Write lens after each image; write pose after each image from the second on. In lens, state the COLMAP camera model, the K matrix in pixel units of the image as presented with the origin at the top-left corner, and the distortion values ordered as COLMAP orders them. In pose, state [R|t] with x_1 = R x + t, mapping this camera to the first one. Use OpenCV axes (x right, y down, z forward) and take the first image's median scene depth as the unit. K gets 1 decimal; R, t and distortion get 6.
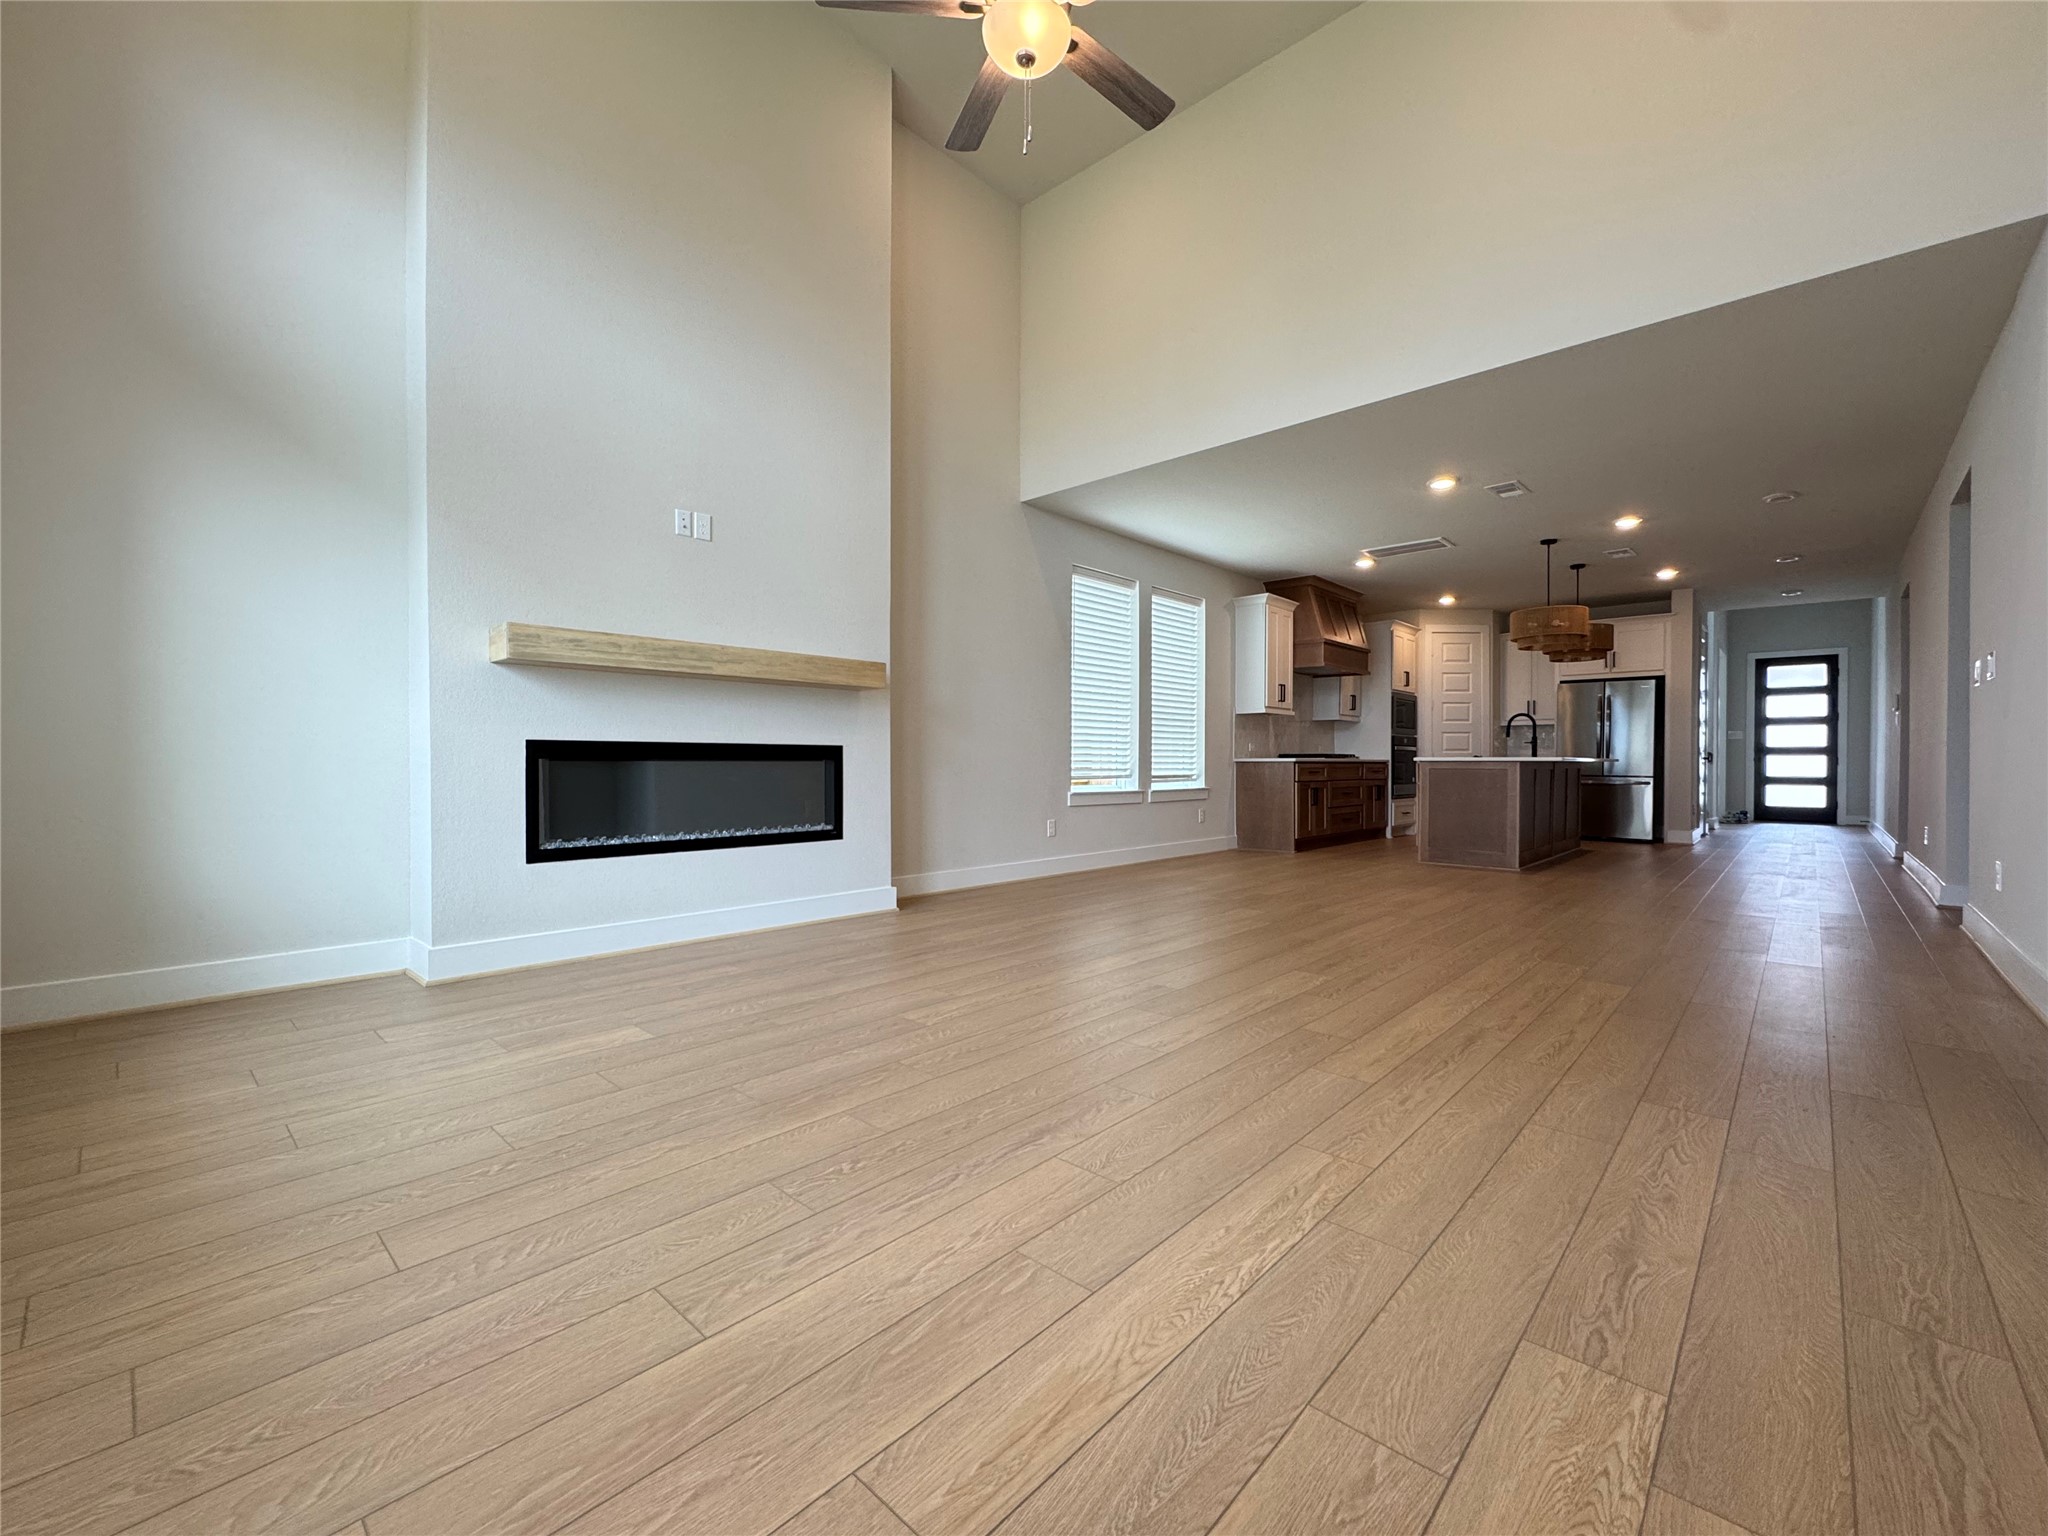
lens RADIAL K [[822.3, 0, 1029.4], [0, 822.3, 763.1], [0, 0, 1]] dist [-0.002427, 0.000178]
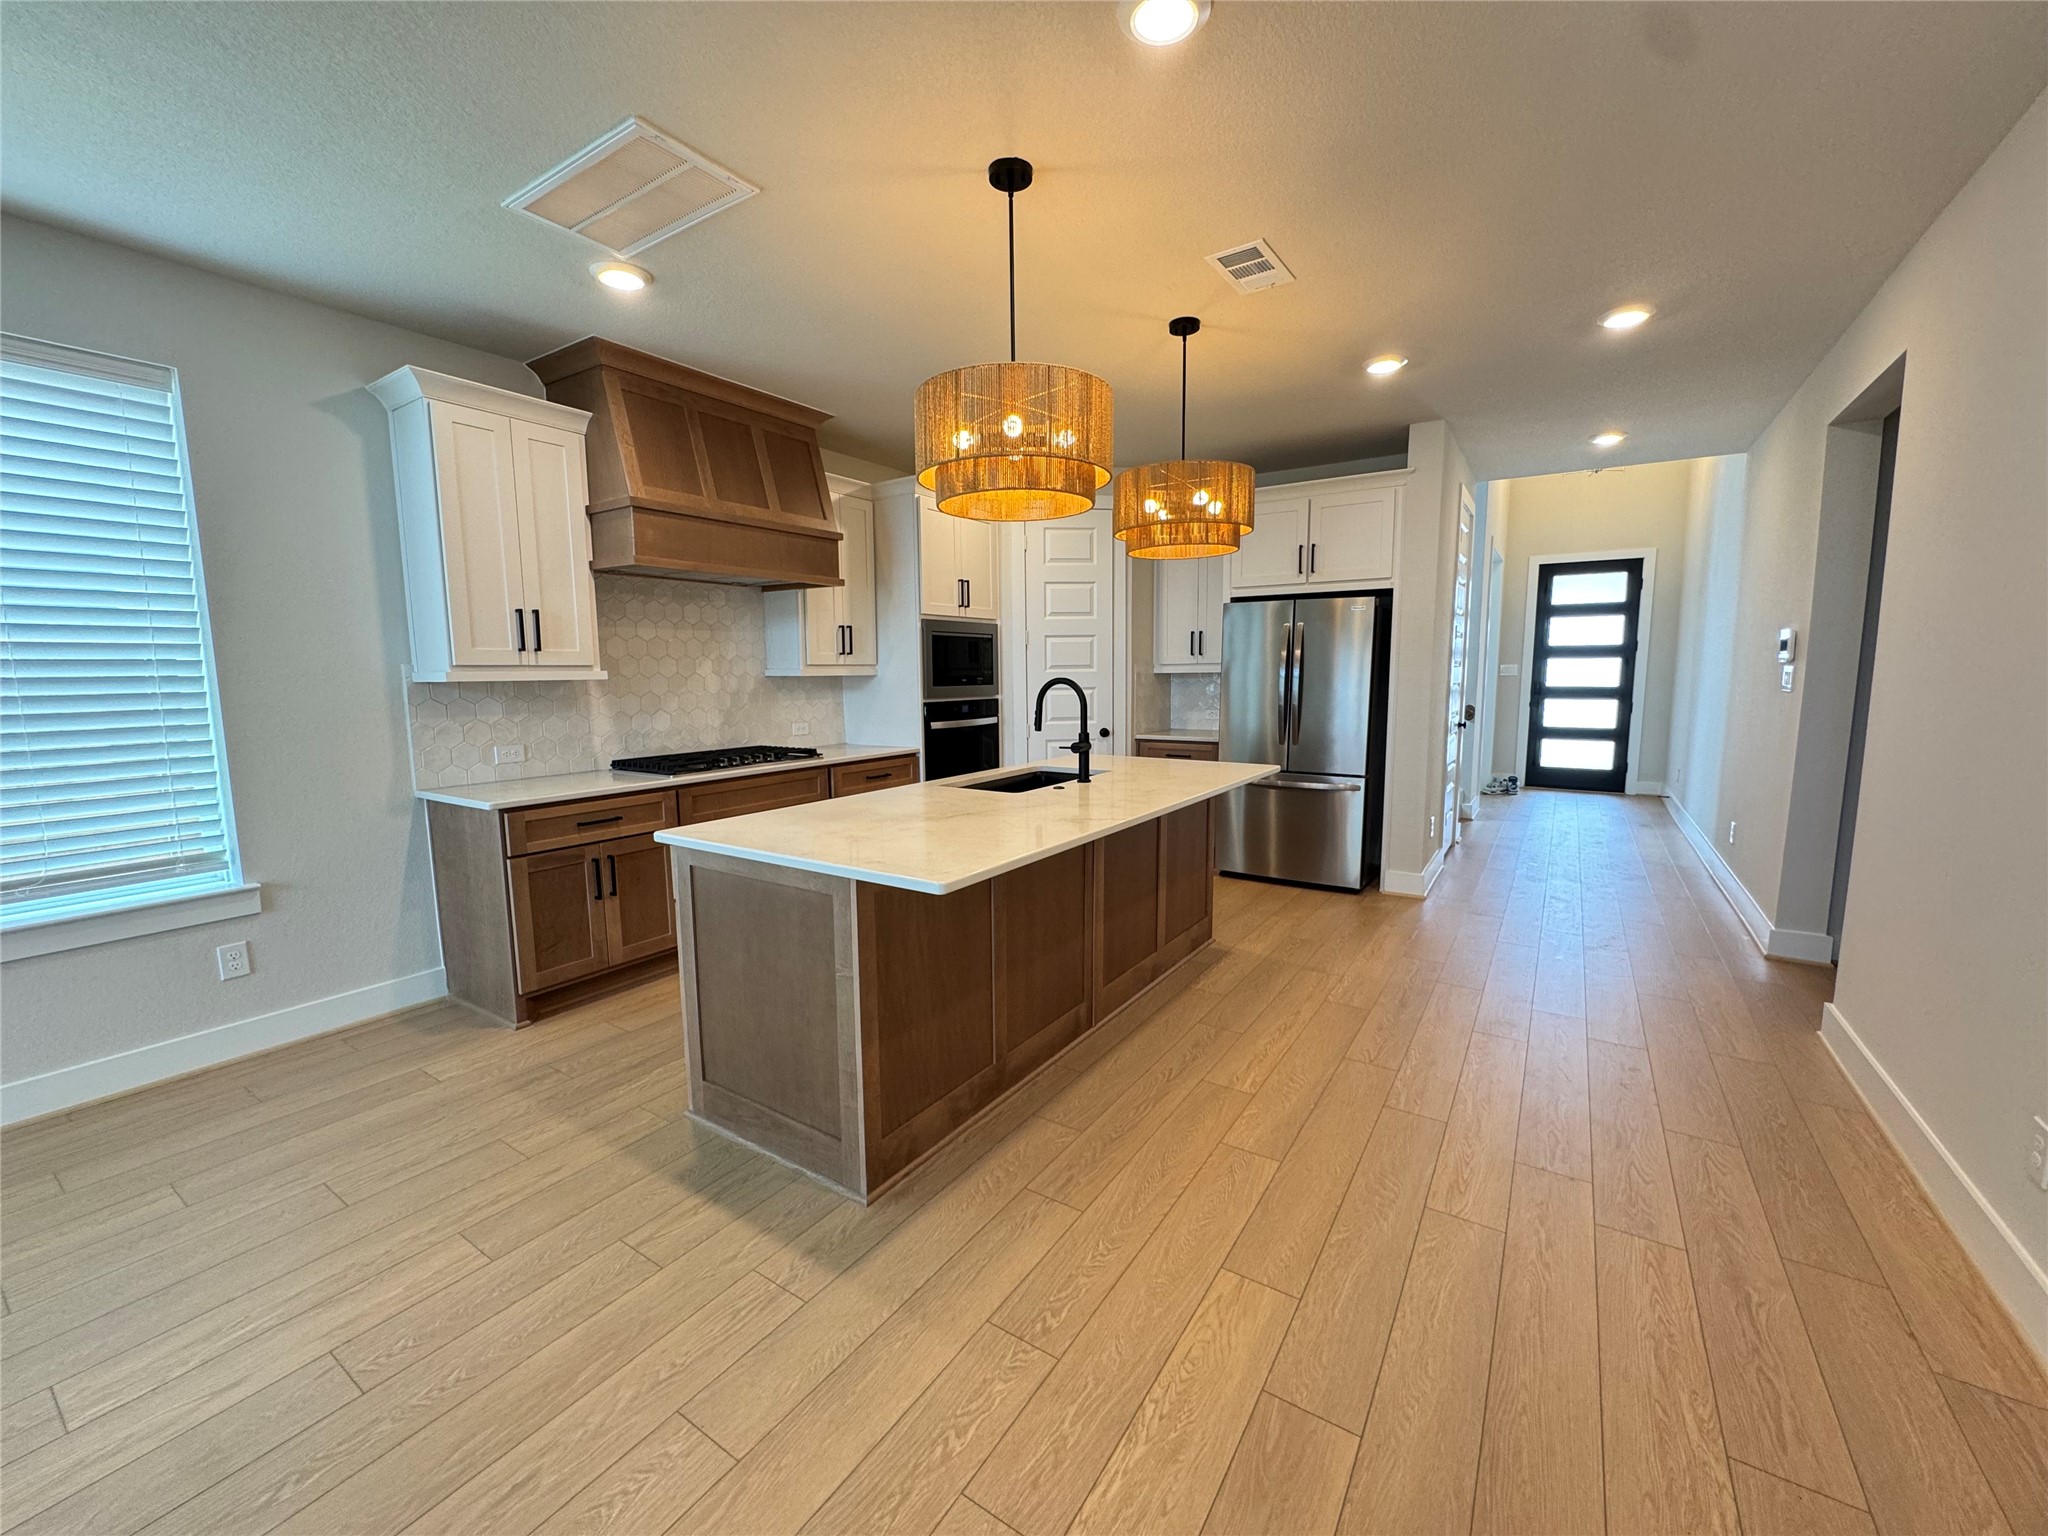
lens RADIAL K [[822.3, 0, 1017.3], [0, 822.3, 769.3], [0, 0, 1]] dist [-0.002427, 0.000178]
pose [[0.985794, -0.032943, 0.164694, 0.332688], [0.013665, 0.993056, 0.116843, -0.042084], [-0.167399, -0.112932, 0.979400, 0.378471]]
